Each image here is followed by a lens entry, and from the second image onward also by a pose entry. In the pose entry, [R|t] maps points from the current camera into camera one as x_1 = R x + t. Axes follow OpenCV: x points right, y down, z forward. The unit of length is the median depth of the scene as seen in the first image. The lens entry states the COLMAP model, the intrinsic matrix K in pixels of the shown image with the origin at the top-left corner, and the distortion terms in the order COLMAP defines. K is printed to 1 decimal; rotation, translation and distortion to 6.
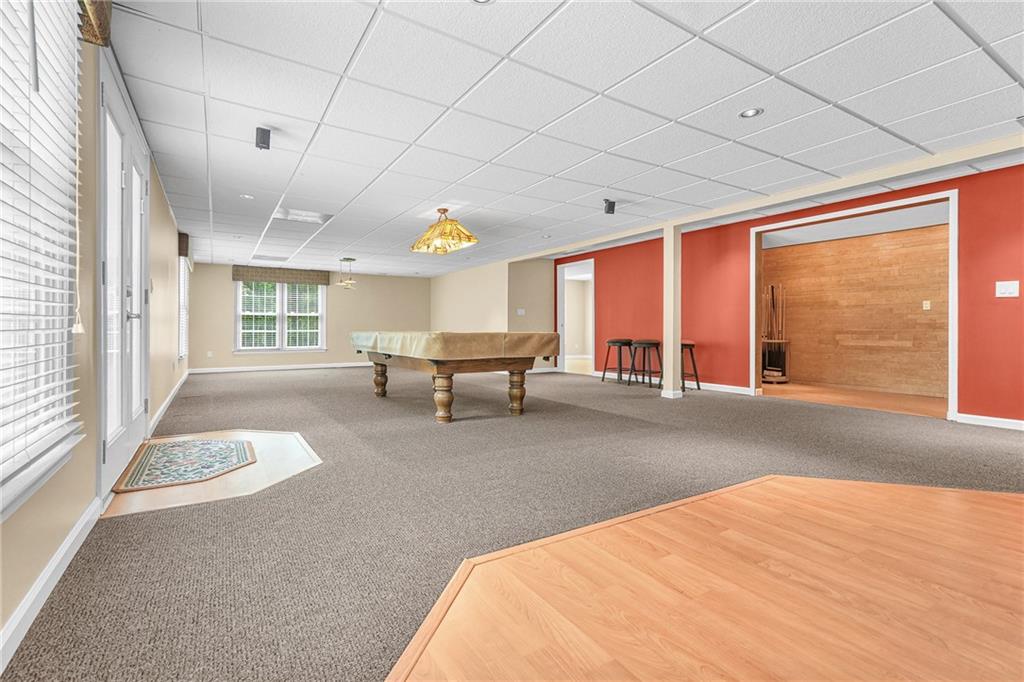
lens RADIAL K [[479.8, 0, 515.9], [0, 479.8, 326.5], [0, 0, 1]] dist [-0.001768, -0.000160]
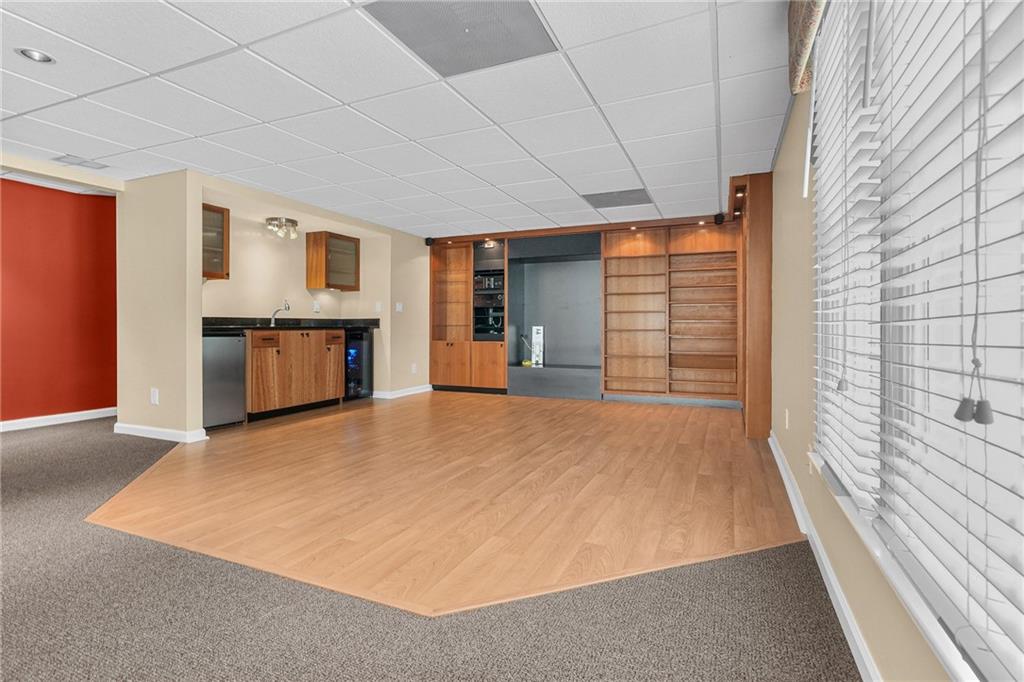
lens RADIAL K [[479.8, 0, 515.9], [0, 479.8, 326.5], [0, 0, 1]] dist [-0.001768, -0.000160]
pose [[-0.546775, -0.007552, 0.837245, -0.937370], [-0.006454, 0.999968, 0.004805, -0.057662], [-0.837254, -0.002776, -0.546806, 1.361125]]
